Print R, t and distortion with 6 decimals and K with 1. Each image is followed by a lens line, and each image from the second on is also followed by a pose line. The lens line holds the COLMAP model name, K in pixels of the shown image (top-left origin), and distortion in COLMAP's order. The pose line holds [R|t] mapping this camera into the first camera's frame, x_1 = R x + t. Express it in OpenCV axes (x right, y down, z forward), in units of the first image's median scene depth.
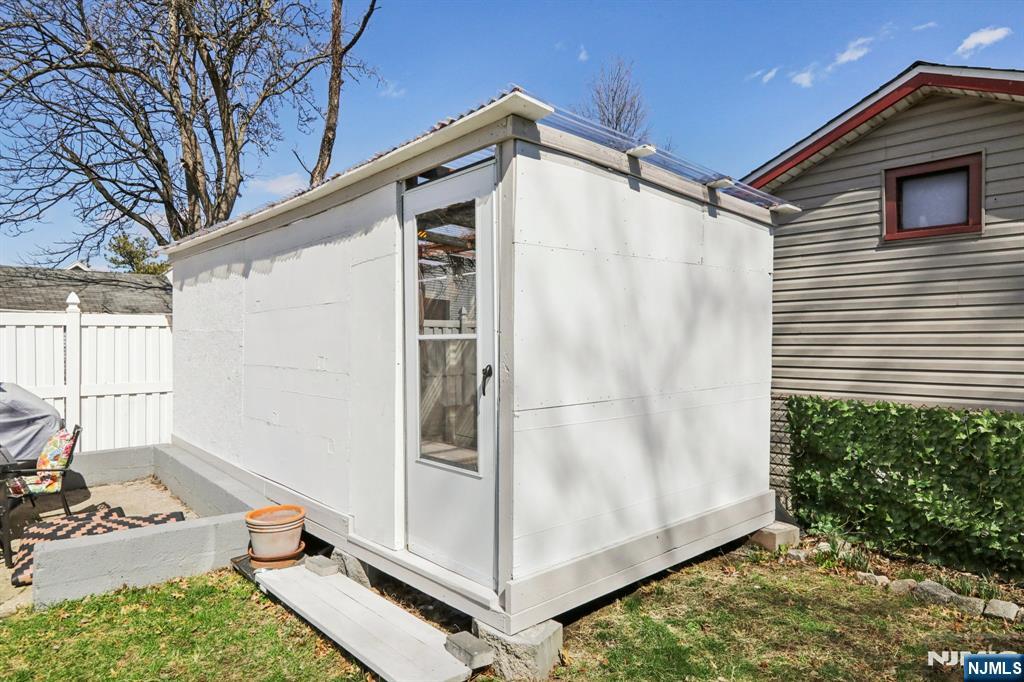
lens RADIAL K [[613.5, 0, 512.0], [0, 613.5, 341.0], [0, 0, 1]] dist [0.000604, -0.000981]
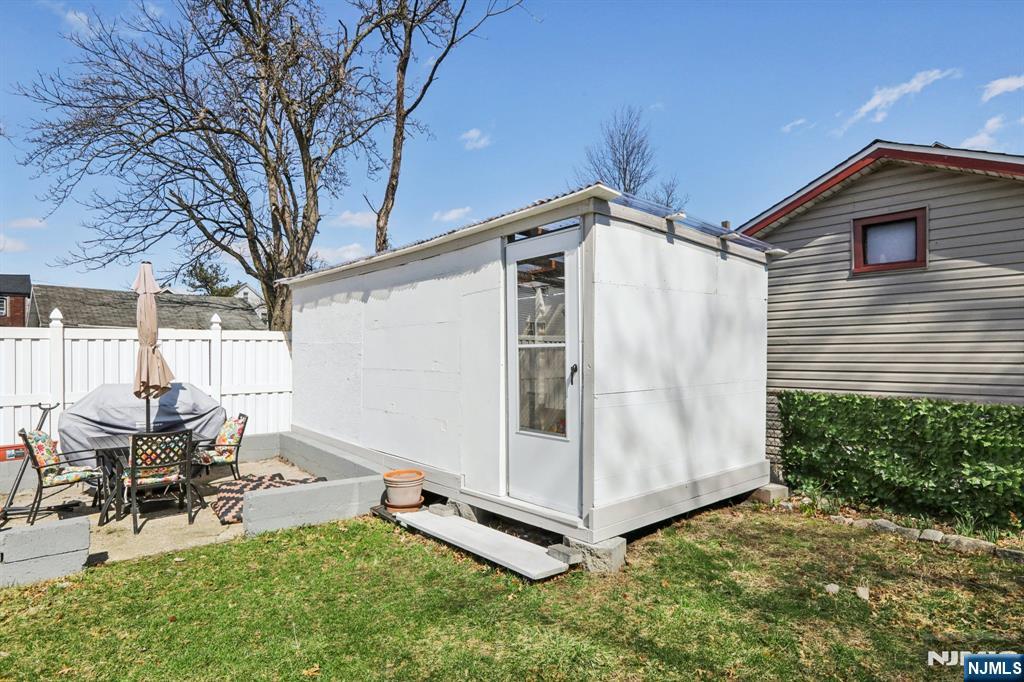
lens RADIAL K [[545.7, 0, 514.0], [0, 545.7, 349.3], [0, 0, 1]] dist [-0.000119, 0.000475]
pose [[0.999613, -0.000987, -0.027805, -0.104950], [0.000751, 0.999963, -0.008512, 0.010236], [0.027812, 0.008487, 0.999577, -0.228162]]
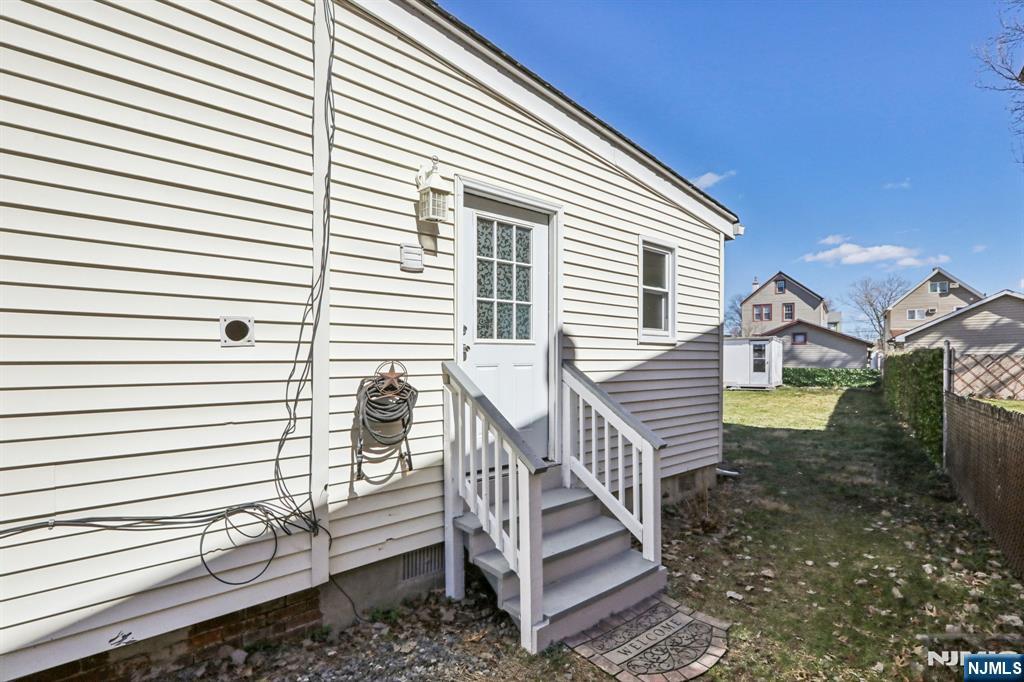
lens RADIAL K [[452.7, 0, 515.0], [0, 452.7, 359.1], [0, 0, 1]] dist [0.001153, -0.000406]
pose [[0.988387, 0.001448, 0.151949, -3.735809], [-0.001285, 0.999998, -0.001172, 0.010641], [-0.151950, 0.000964, 0.988388, -4.062001]]
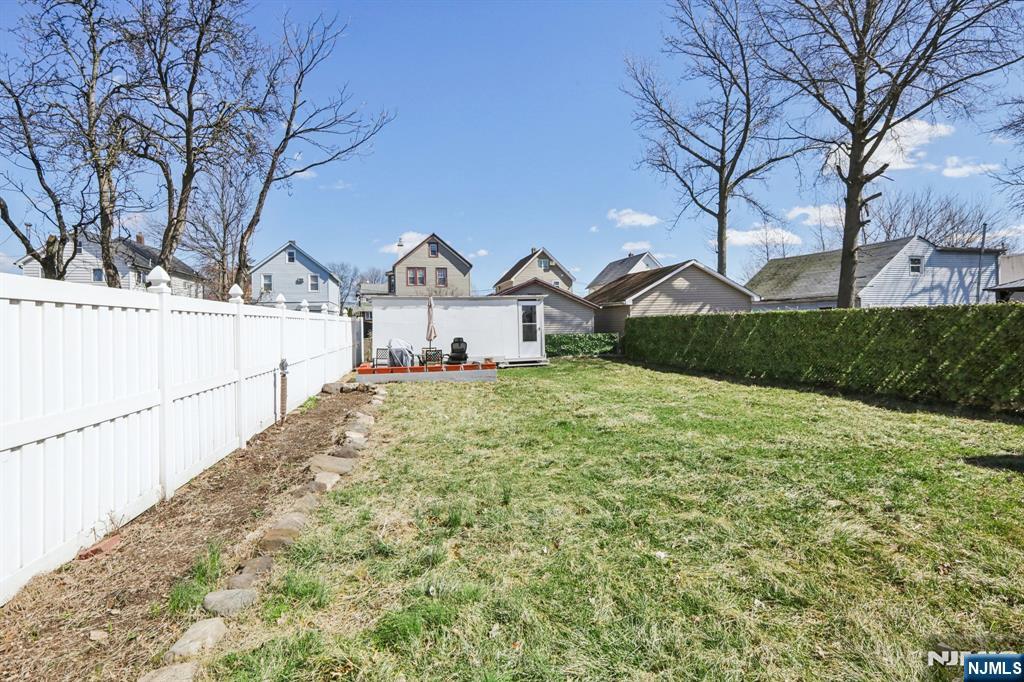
lens RADIAL K [[466.5, 0, 510.0], [0, 466.5, 314.7], [0, 0, 1]] dist [-0.002345, -0.000233]
pose [[0.529269, 0.009349, 0.848402, -3.740841], [0.023656, 0.999388, -0.025771, 0.016540], [-0.848124, 0.033709, 0.528724, -1.304604]]
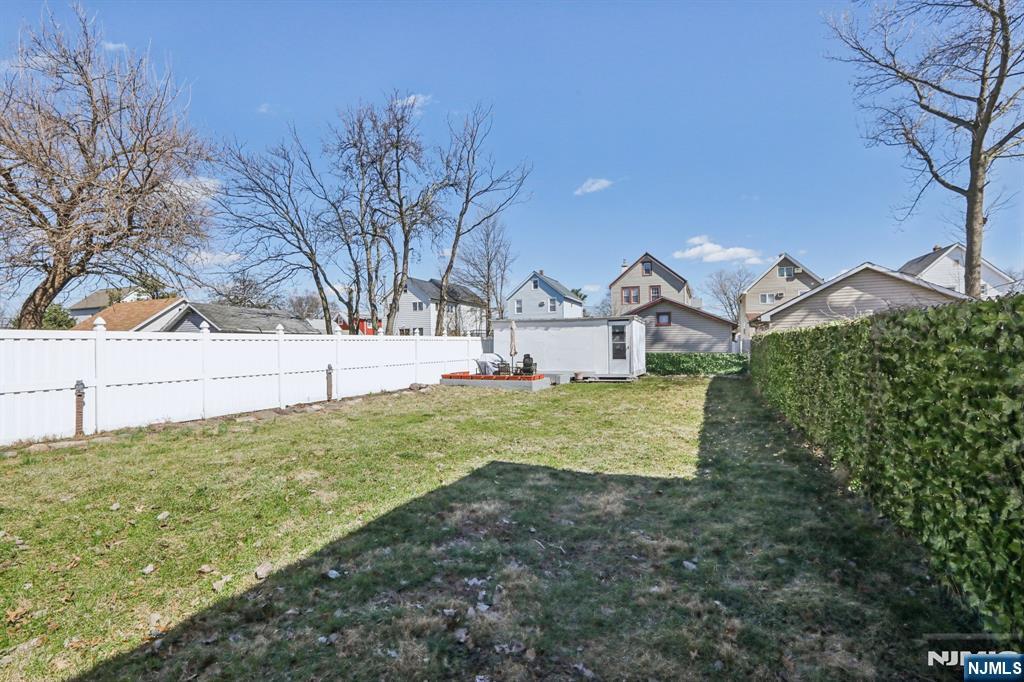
lens RADIAL K [[455.5, 0, 512.0], [0, 455.5, 341.0], [0, 0, 1]] dist [0.002555, 0.000596]
pose [[0.927688, -0.007859, 0.373273, -2.679652], [0.013599, 0.999826, -0.012748, 0.020485], [-0.373108, 0.016902, 0.927634, -2.918758]]
